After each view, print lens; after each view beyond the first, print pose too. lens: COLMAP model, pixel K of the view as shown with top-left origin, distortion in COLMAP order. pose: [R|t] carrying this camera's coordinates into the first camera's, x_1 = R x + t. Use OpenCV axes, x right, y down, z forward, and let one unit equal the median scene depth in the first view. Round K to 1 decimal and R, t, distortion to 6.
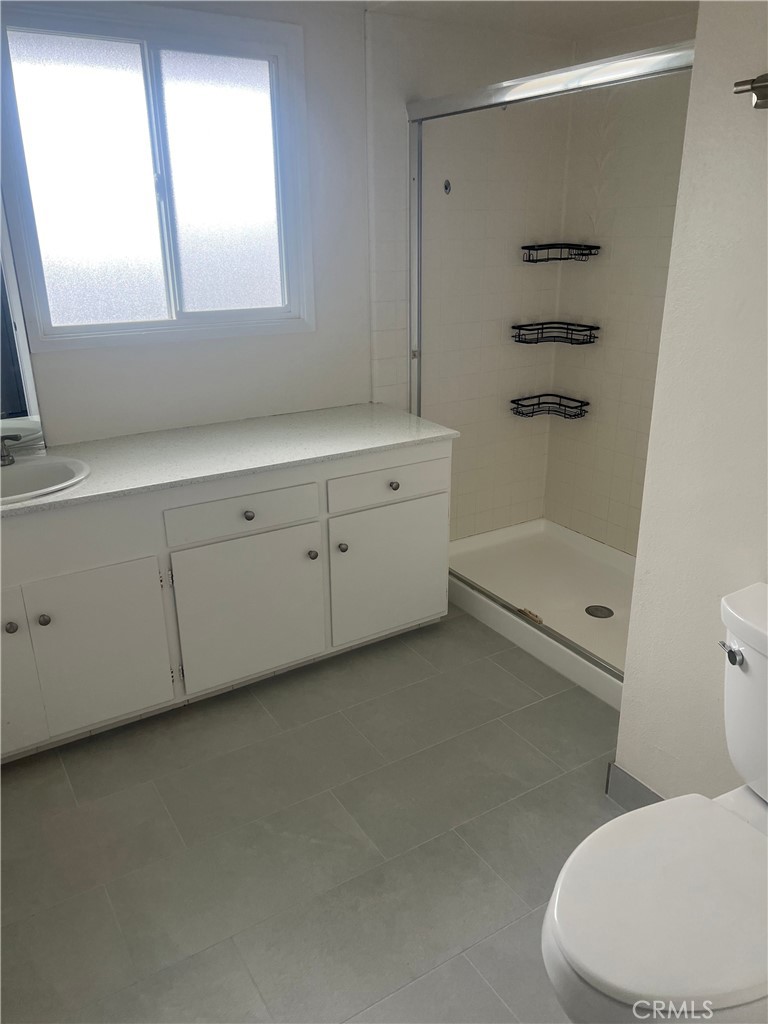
lens RADIAL K [[759.2, 0, 385.2], [0, 759.2, 513.7], [0, 0, 1]] dist [0.068716, -0.049715]
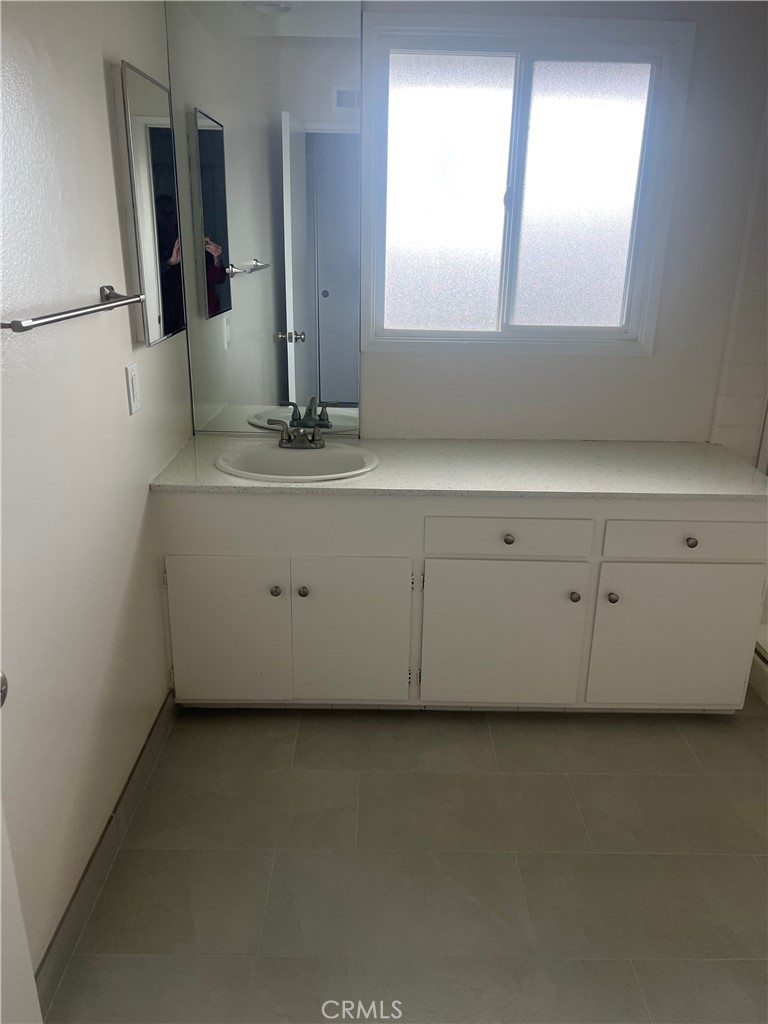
lens RADIAL K [[759.2, 0, 384.5], [0, 759.2, 510.7], [0, 0, 1]] dist [0.068716, -0.049715]
pose [[0.853698, 0.198103, -0.481617, 0.133029], [-0.207844, 0.977582, 0.033690, -0.030607], [0.477494, 0.071340, 0.875734, 0.082757]]
